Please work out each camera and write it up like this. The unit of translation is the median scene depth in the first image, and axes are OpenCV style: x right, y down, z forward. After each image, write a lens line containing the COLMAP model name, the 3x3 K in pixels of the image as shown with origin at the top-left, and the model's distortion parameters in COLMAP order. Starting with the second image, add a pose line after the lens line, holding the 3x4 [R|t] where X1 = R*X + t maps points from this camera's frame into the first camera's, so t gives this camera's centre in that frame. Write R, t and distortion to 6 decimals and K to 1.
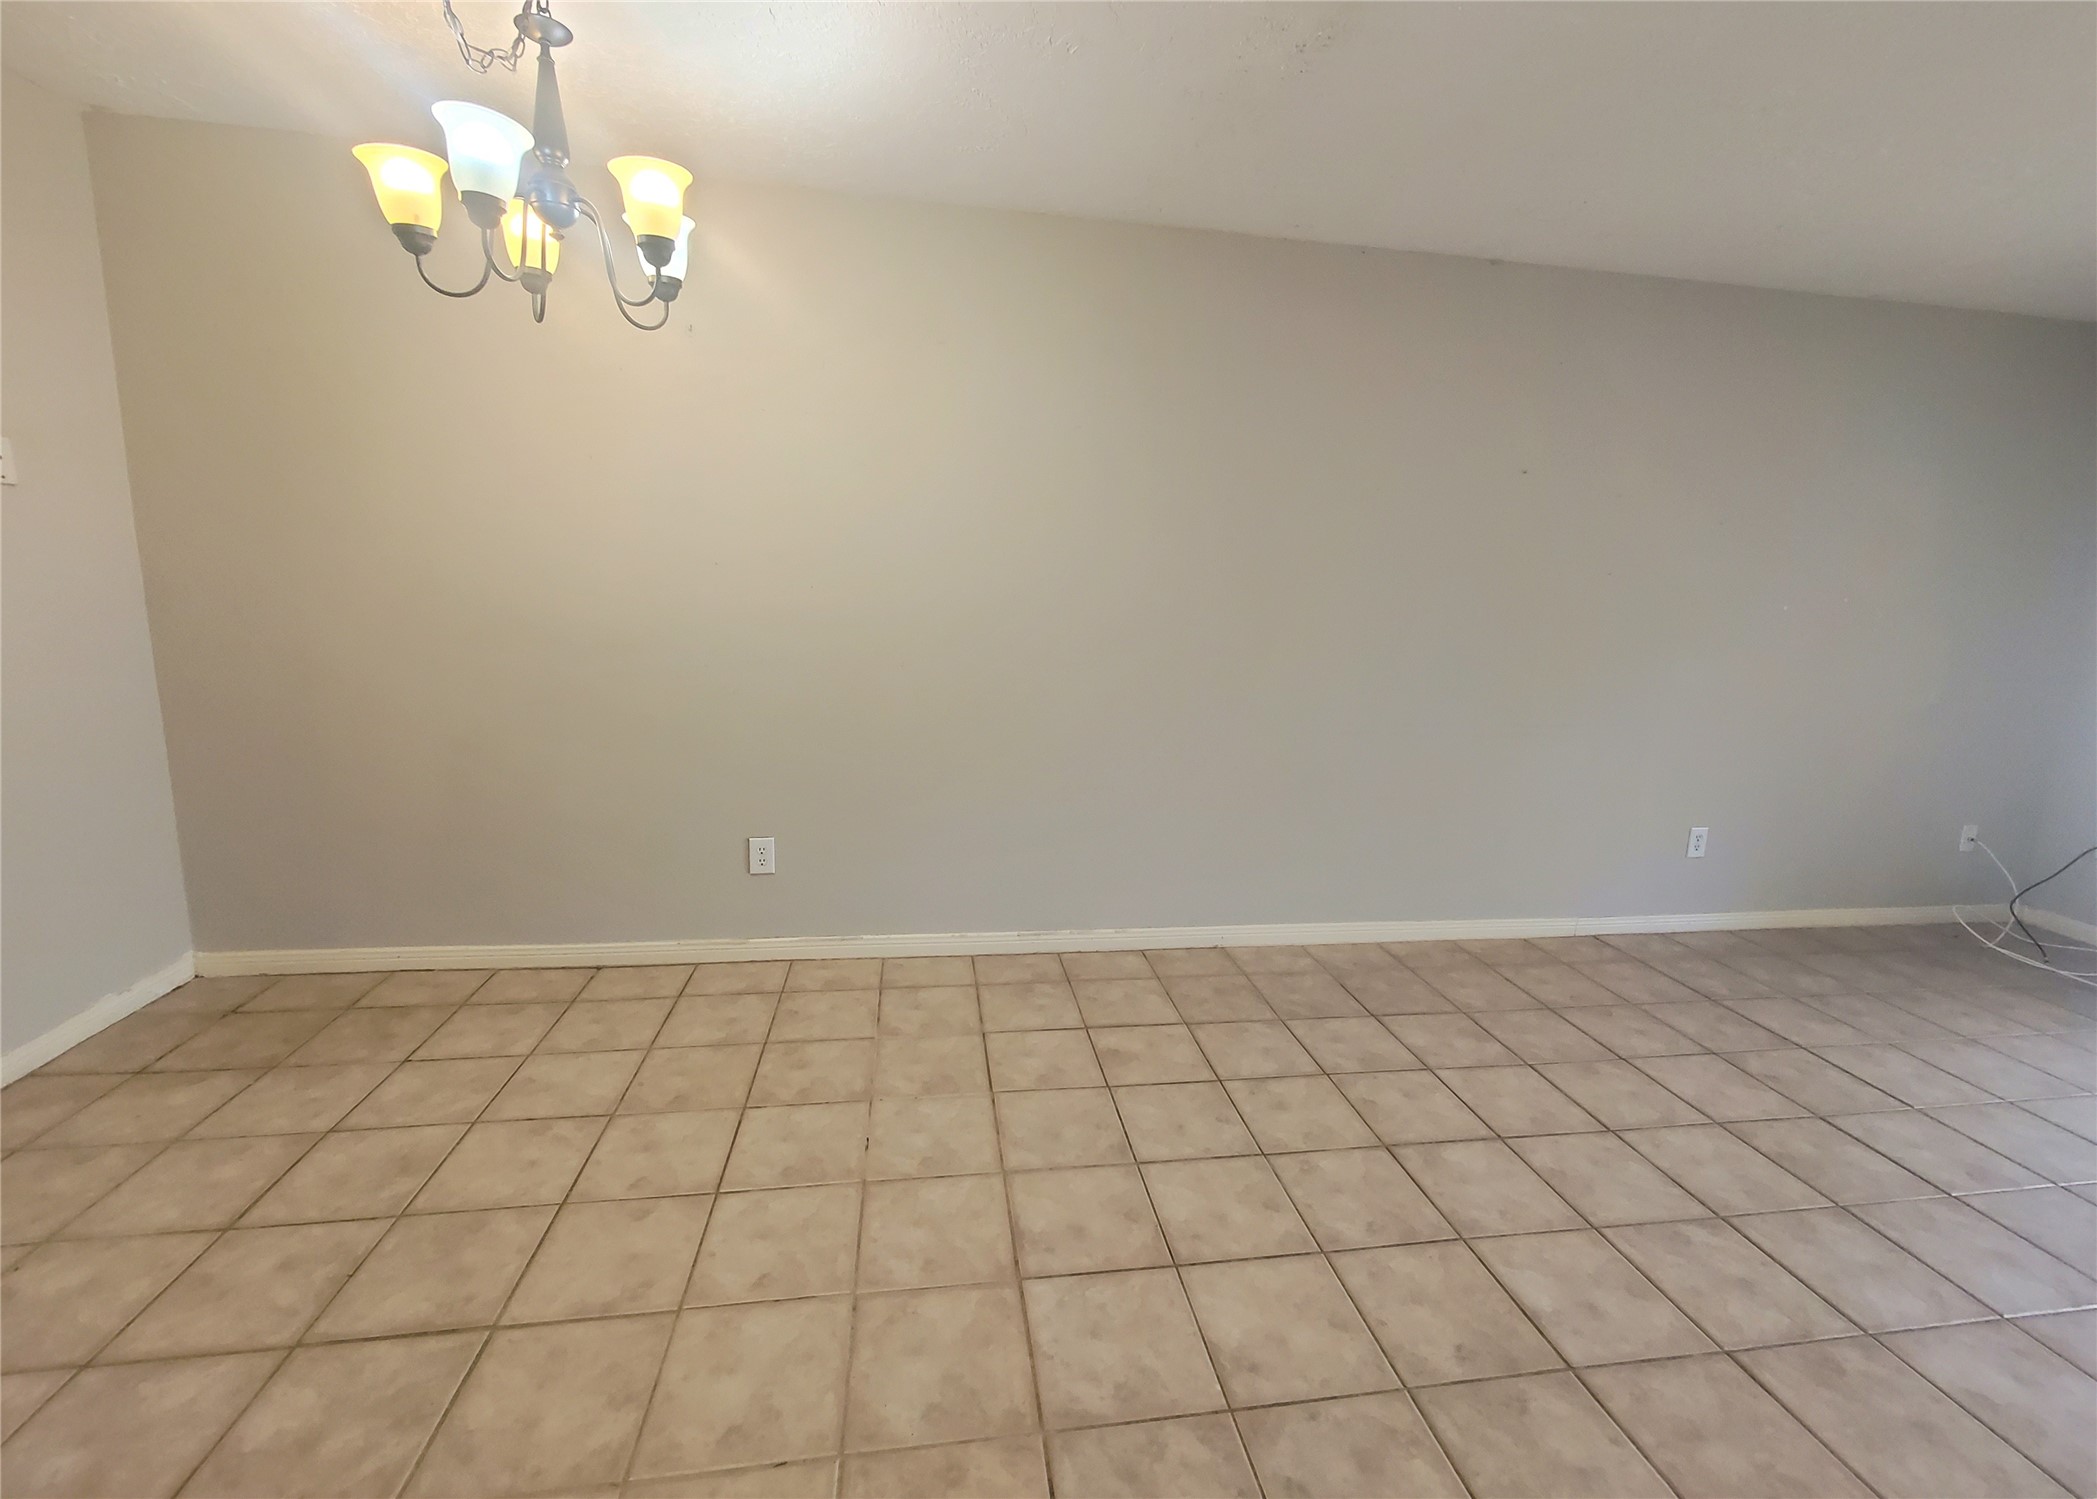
lens RADIAL K [[878.9, 0, 1056.6], [0, 878.9, 714.3], [0, 0, 1]] dist [0.001992, -0.000190]
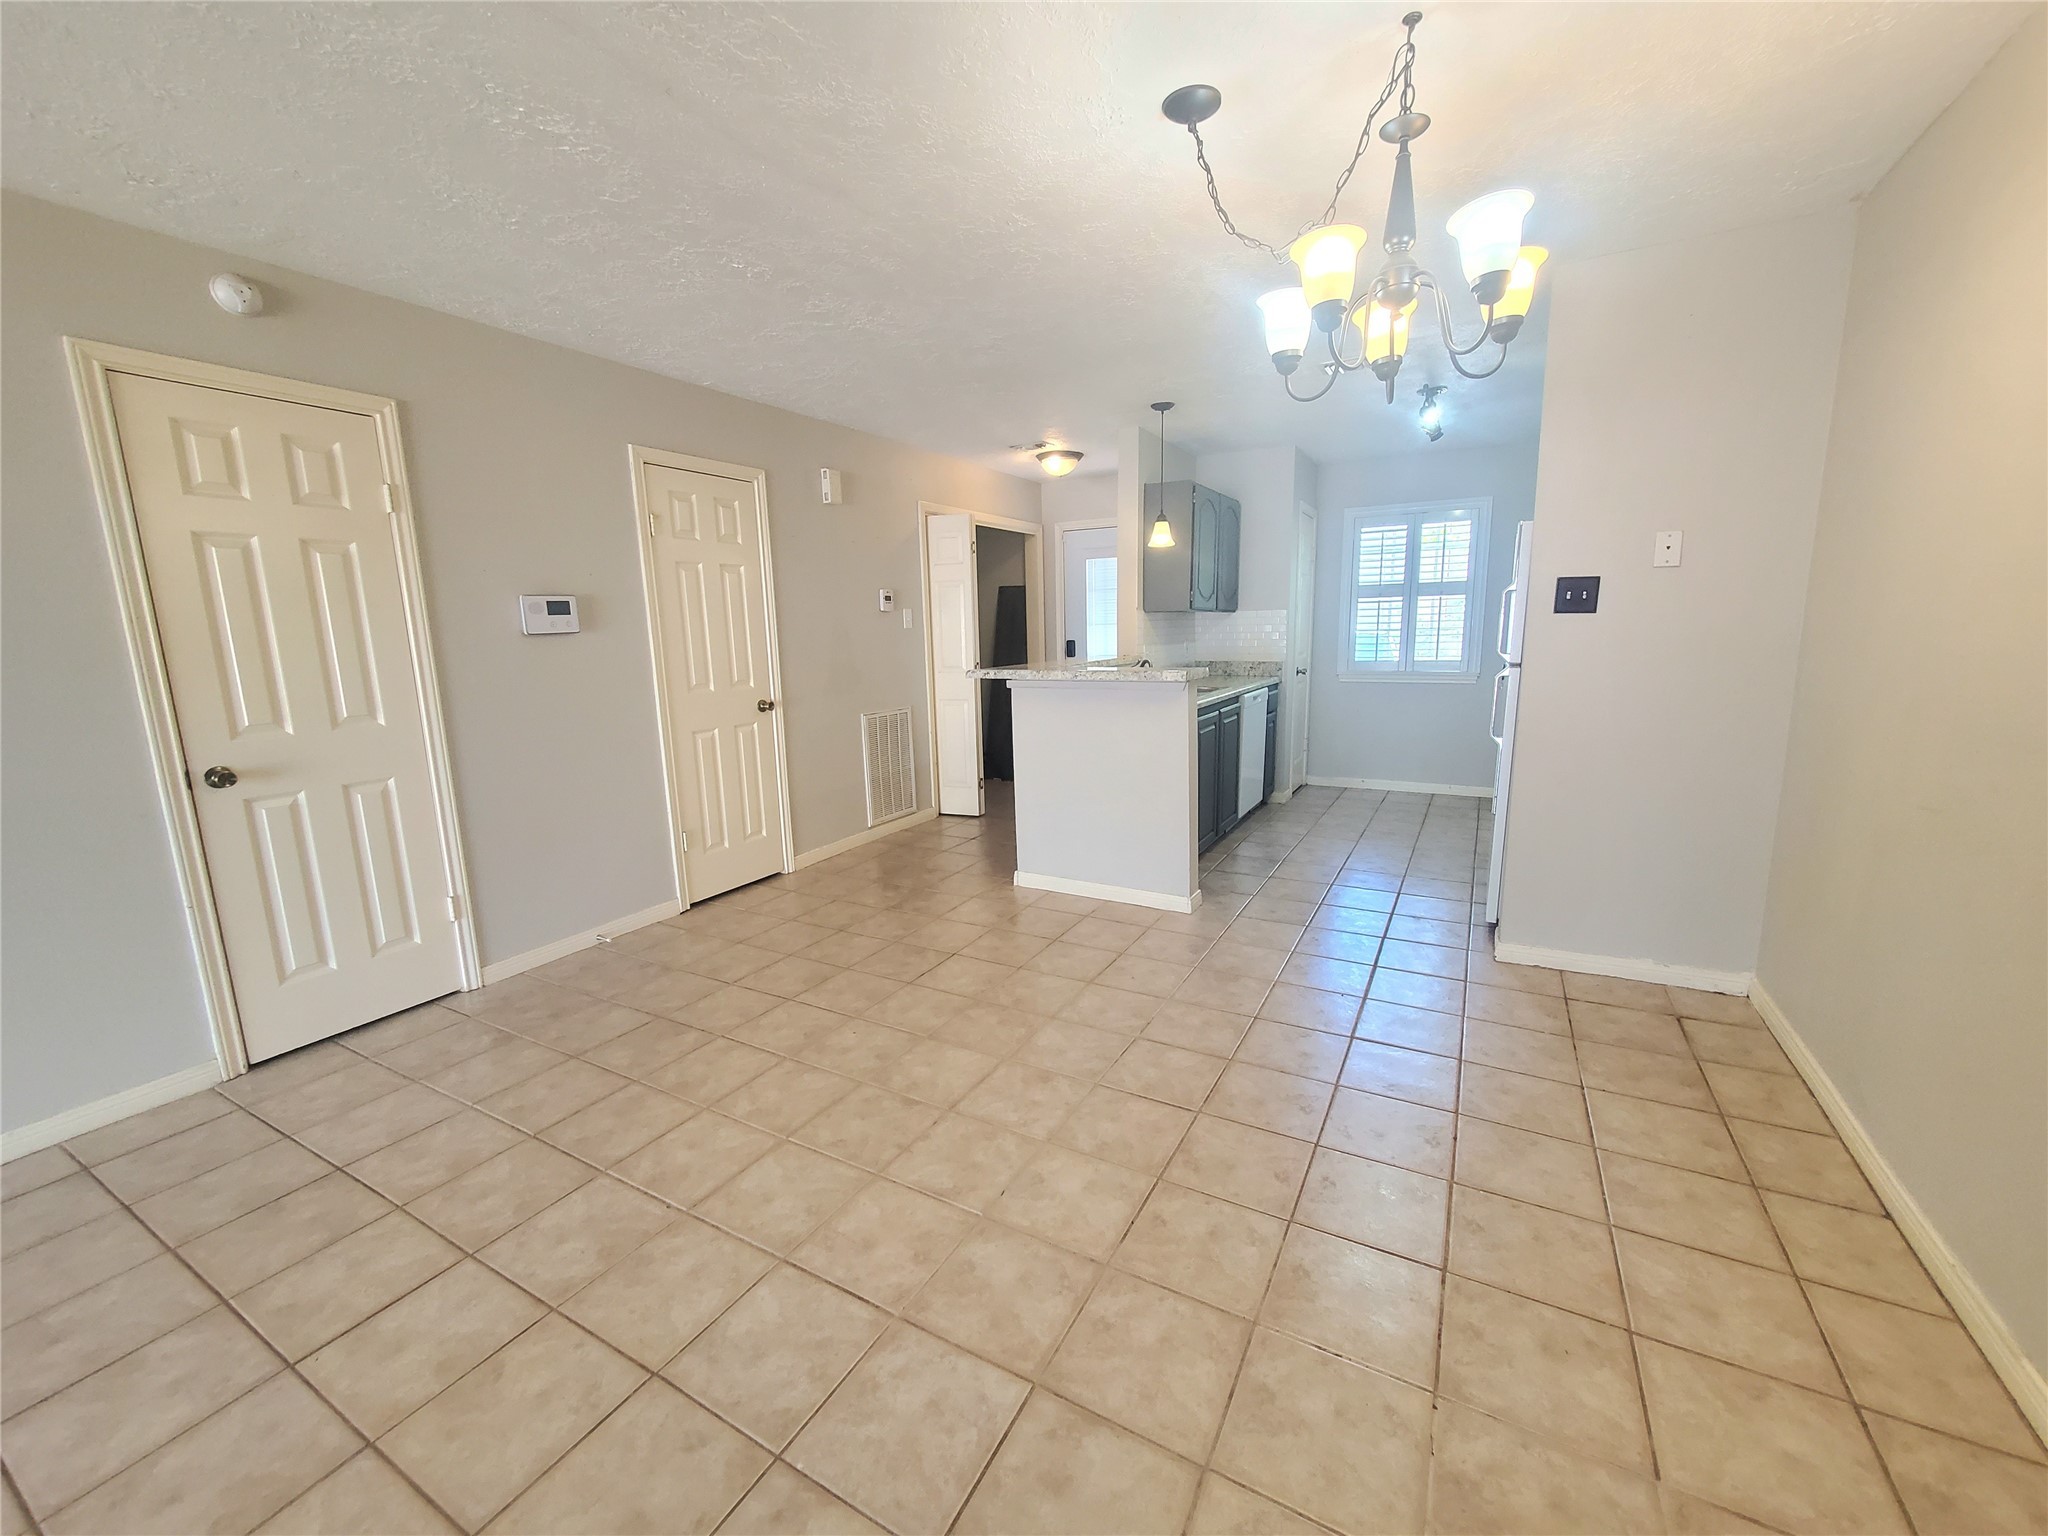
lens RADIAL K [[807.4, 0, 1032.1], [0, 807.4, 777.1], [0, 0, 1]] dist [-0.003056, -0.000597]
pose [[-0.615613, 0.124807, -0.778102, 0.411401], [-0.118938, 0.961354, 0.248300, -0.139972], [0.779021, 0.245403, -0.576978, 1.009769]]
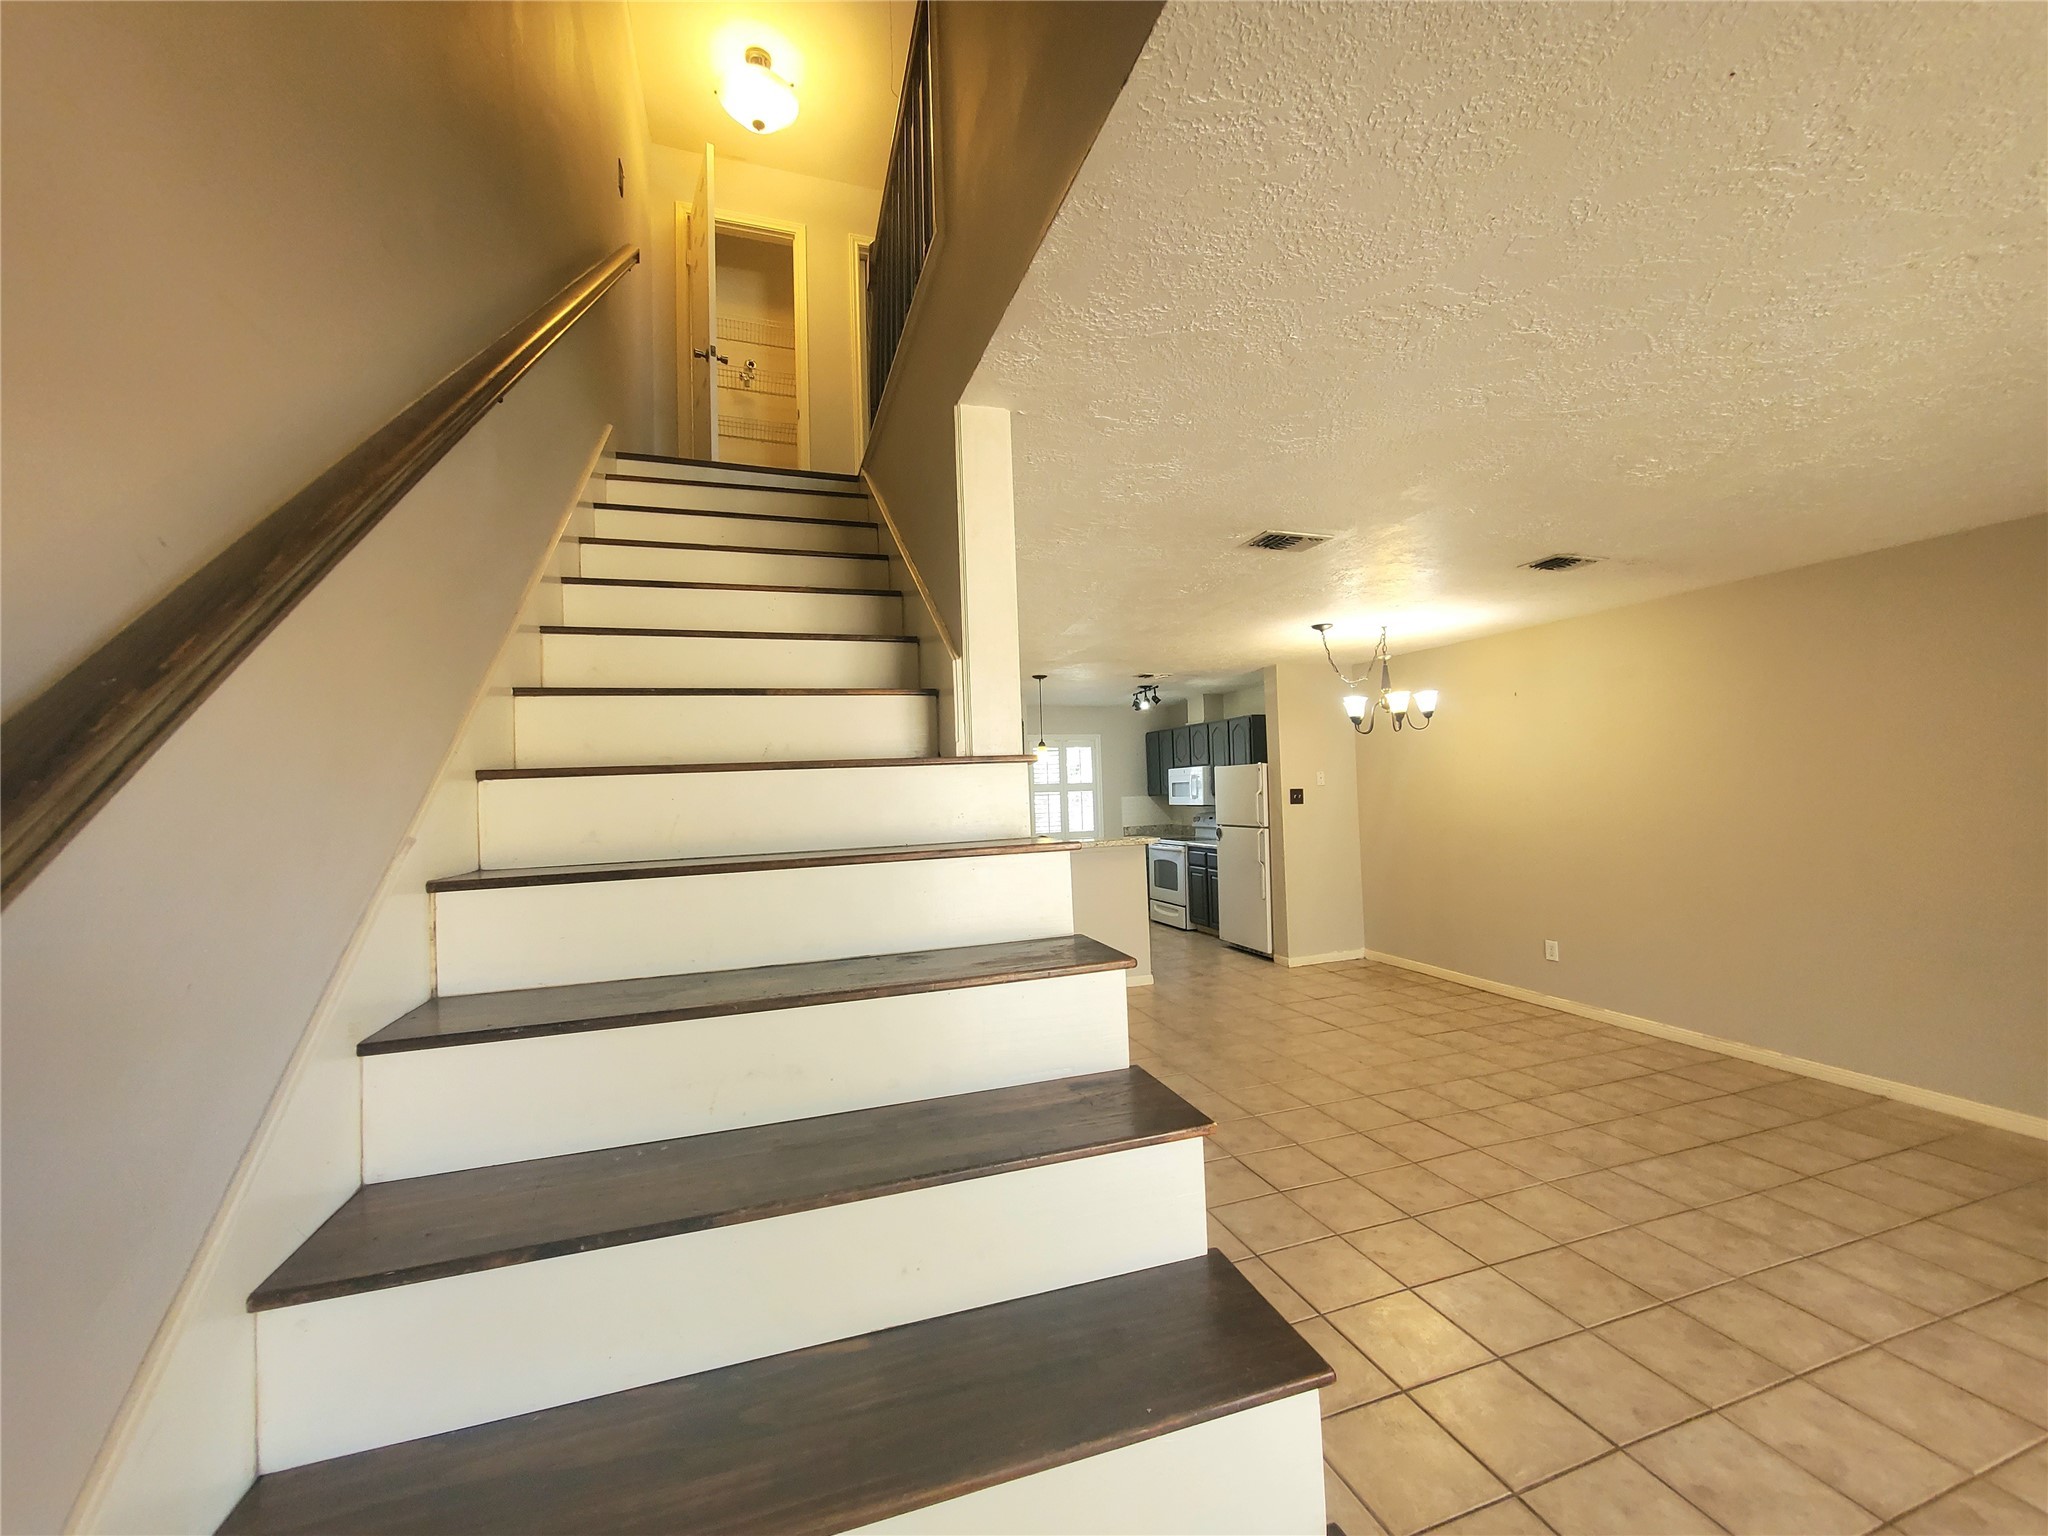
lens RADIAL K [[807.4, 0, 1028.9], [0, 807.4, 784.2], [0, 0, 1]] dist [-0.003056, -0.000597]
pose [[0.164711, -0.047732, -0.985186, 1.624011], [-0.114303, 0.991175, -0.067132, 0.066412], [0.979697, 0.123667, 0.157801, -0.573969]]
